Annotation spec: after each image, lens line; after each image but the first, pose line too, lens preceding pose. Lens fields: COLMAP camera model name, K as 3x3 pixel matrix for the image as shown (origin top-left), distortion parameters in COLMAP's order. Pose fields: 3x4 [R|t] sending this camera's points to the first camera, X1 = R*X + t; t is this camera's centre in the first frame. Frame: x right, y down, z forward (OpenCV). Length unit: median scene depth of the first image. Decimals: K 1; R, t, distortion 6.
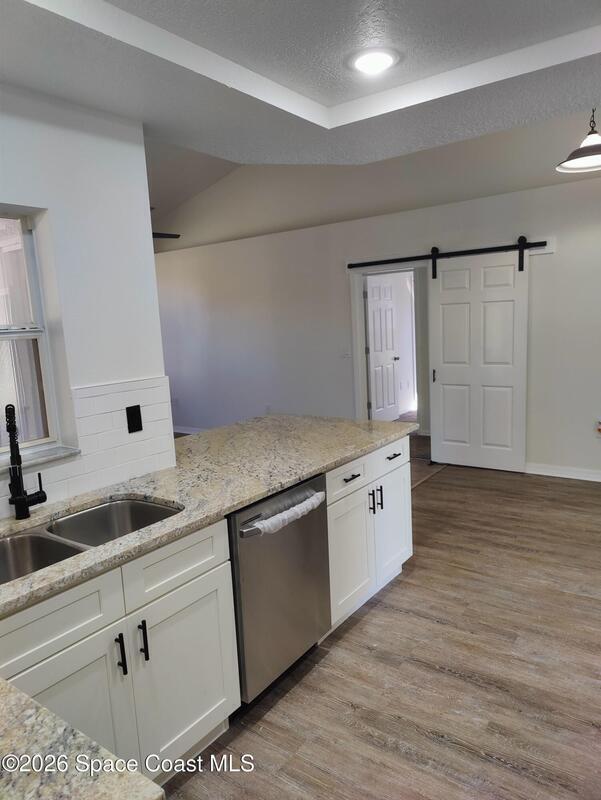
lens RADIAL K [[555.2, 0, 295.1], [0, 555.2, 398.5], [0, 0, 1]] dist [0.039952, -0.041354]
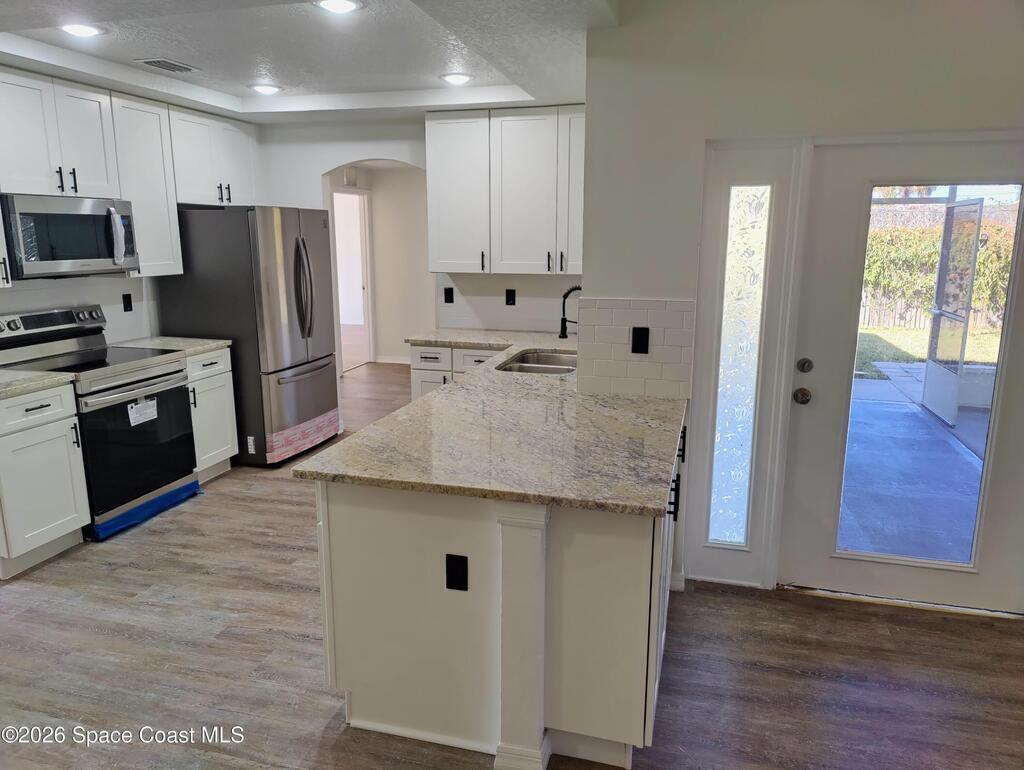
lens RADIAL K [[707.6, 0, 513.3], [0, 707.6, 386.6], [0, 0, 1]] dist [0.042124, -0.040723]
pose [[-0.931634, 0.125984, -0.340860, 0.305849], [-0.004513, 0.933899, 0.357509, -0.326312], [0.363369, 0.334605, -0.869484, 2.022165]]
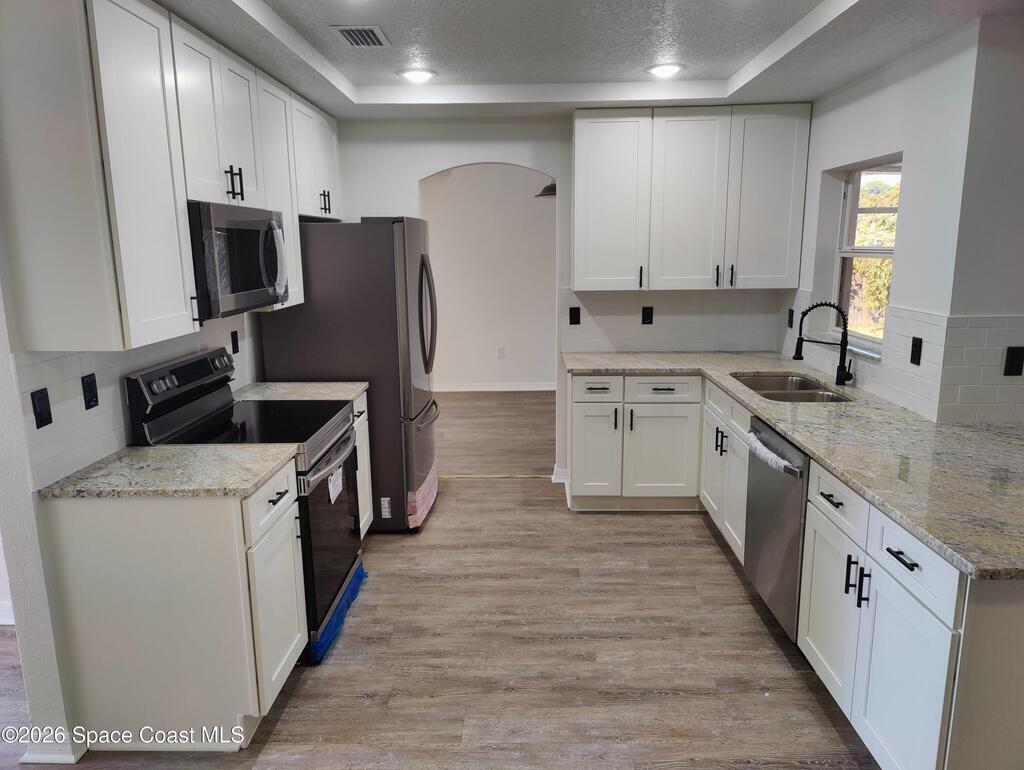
lens RADIAL K [[707.6, 0, 510.1], [0, 707.6, 386.8], [0, 0, 1]] dist [0.042124, -0.040723]
pose [[-0.816032, 0.175041, -0.550866, 0.909959], [-0.028380, 0.939760, 0.340655, -0.284755], [0.577310, 0.293619, -0.761906, 1.438089]]
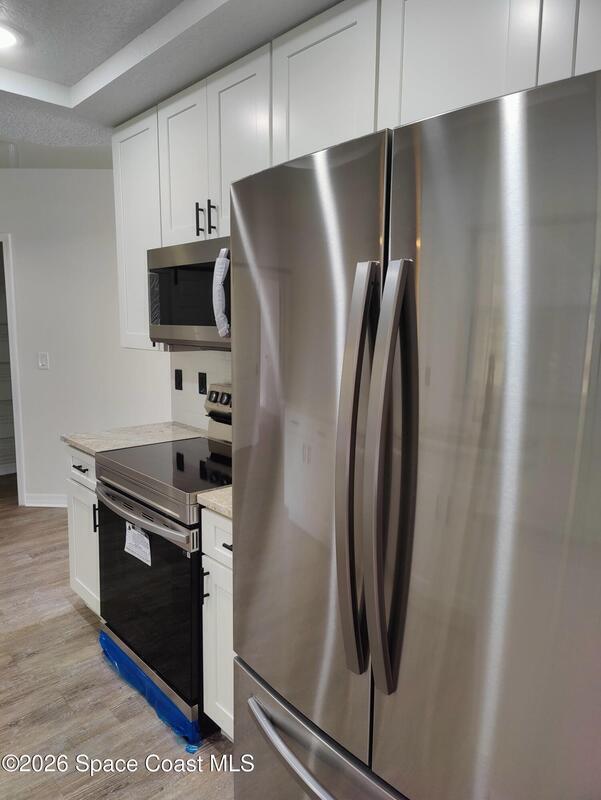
lens RADIAL K [[555.2, 0, 288.2], [0, 555.2, 401.2], [0, 0, 1]] dist [0.039952, -0.041354]
pose [[0.203086, -0.086583, 0.975325, -0.206789], [0.121561, 0.990606, 0.062628, 0.038899], [-0.971586, 0.105842, 0.211704, 0.019553]]
